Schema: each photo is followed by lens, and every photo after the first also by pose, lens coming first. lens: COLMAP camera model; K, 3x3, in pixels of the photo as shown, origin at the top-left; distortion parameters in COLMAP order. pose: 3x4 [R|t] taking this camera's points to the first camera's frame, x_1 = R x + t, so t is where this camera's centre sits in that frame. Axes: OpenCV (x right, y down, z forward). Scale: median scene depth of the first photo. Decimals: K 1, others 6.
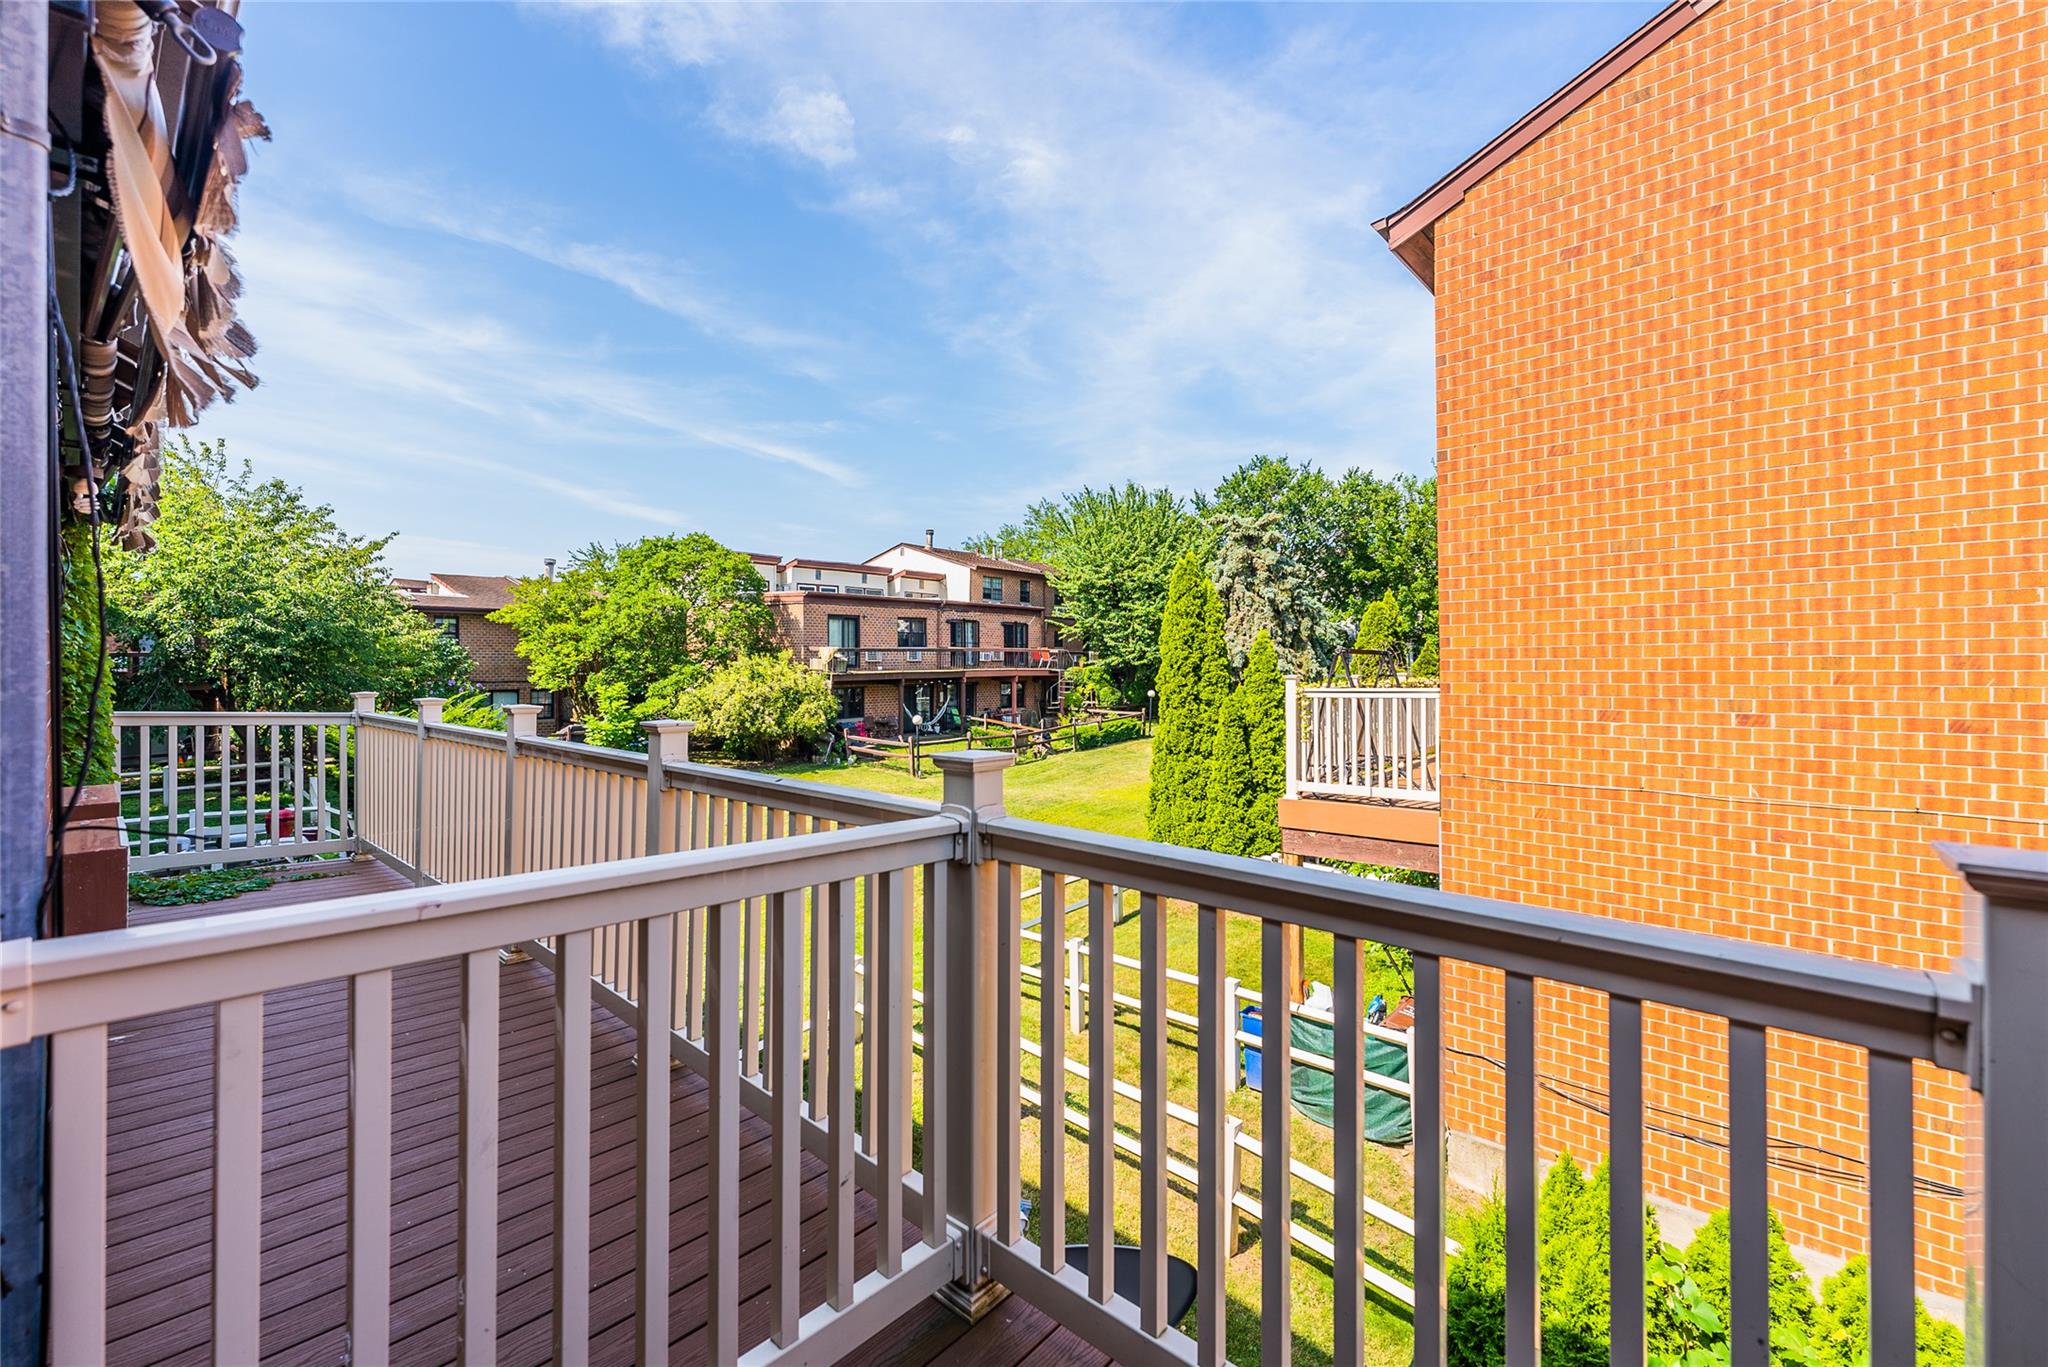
lens RADIAL K [[832.8, 0, 1024.6], [0, 832.8, 664.5], [0, 0, 1]] dist [0.000965, -0.000017]
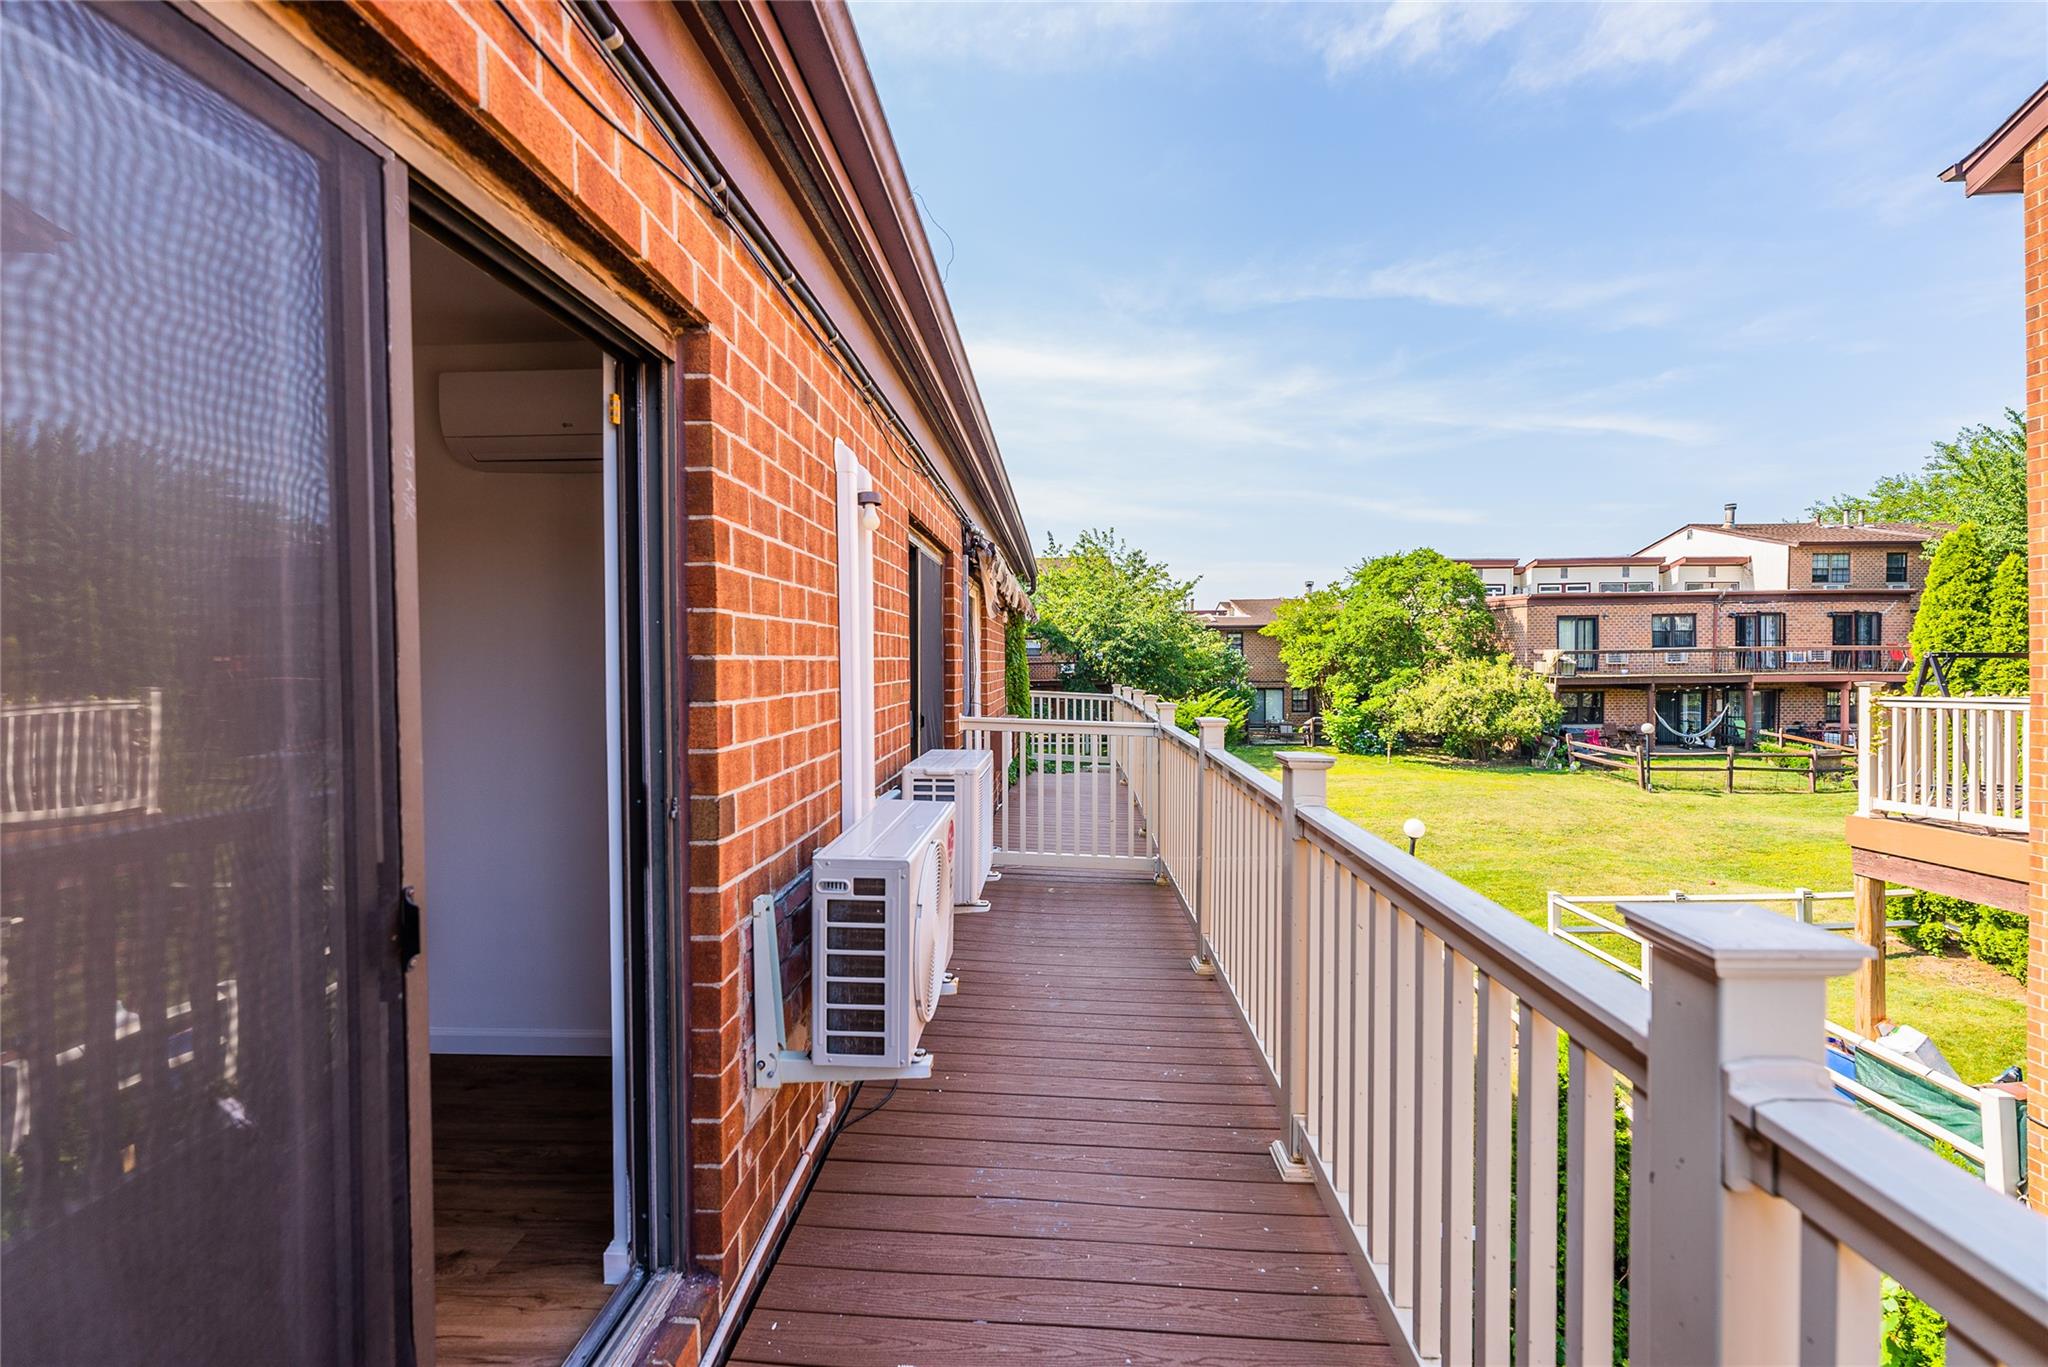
lens RADIAL K [[832.8, 0, 1024.6], [0, 832.8, 664.5], [0, 0, 1]] dist [0.000965, -0.000017]
pose [[0.618426, -0.004929, -0.785827, 0.152049], [0.002949, 0.999988, -0.003951, -0.001723], [0.785837, 0.000126, 0.618433, -0.095487]]
